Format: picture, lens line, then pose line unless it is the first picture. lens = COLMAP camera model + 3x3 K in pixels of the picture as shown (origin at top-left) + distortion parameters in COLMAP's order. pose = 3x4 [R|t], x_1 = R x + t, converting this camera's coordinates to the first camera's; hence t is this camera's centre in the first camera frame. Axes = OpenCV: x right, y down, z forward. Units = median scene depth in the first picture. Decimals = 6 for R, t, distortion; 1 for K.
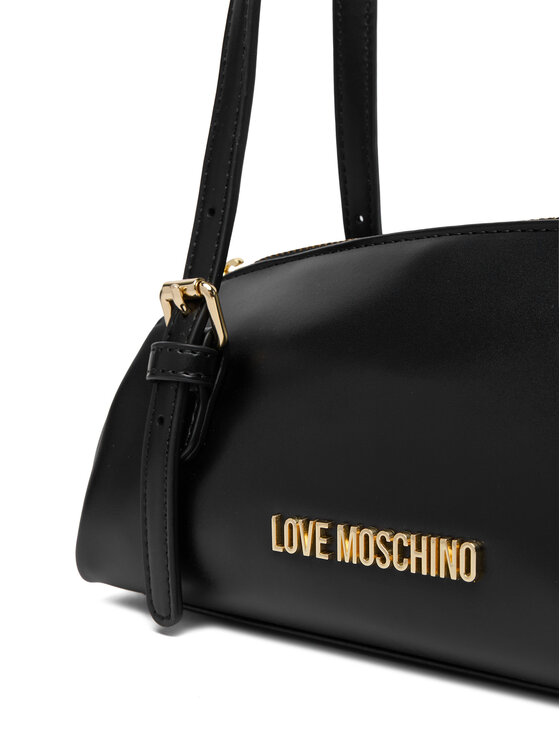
lens RADIAL K [[889.6, 0, 280.0], [0, 889.6, 373.0], [0, 0, 1]] dist [0.019933, 0.006164]
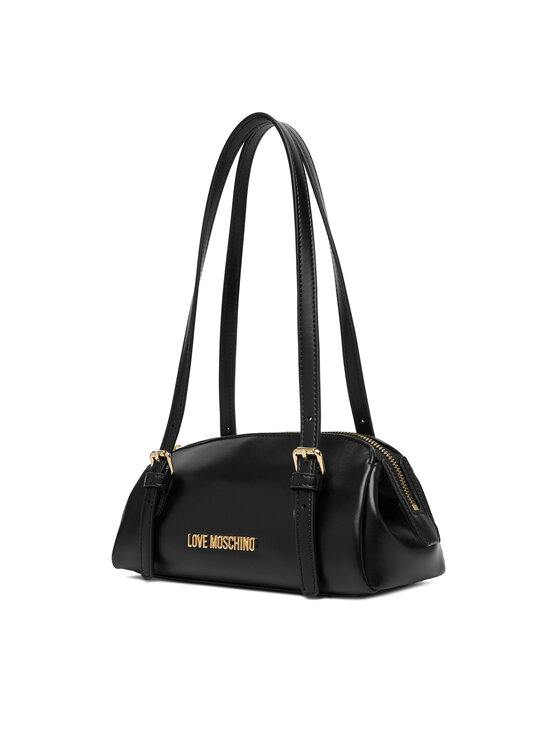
lens RADIAL K [[723.7, 0, 280.0], [0, 723.7, 373.0], [0, 0, 1]] dist [-0.244867, -0.000799]
pose [[0.997548, 0.025373, 0.065219, 0.110839], [-0.009362, 0.971964, -0.234943, 0.177704], [-0.069351, 0.233756, 0.969819, -1.195365]]
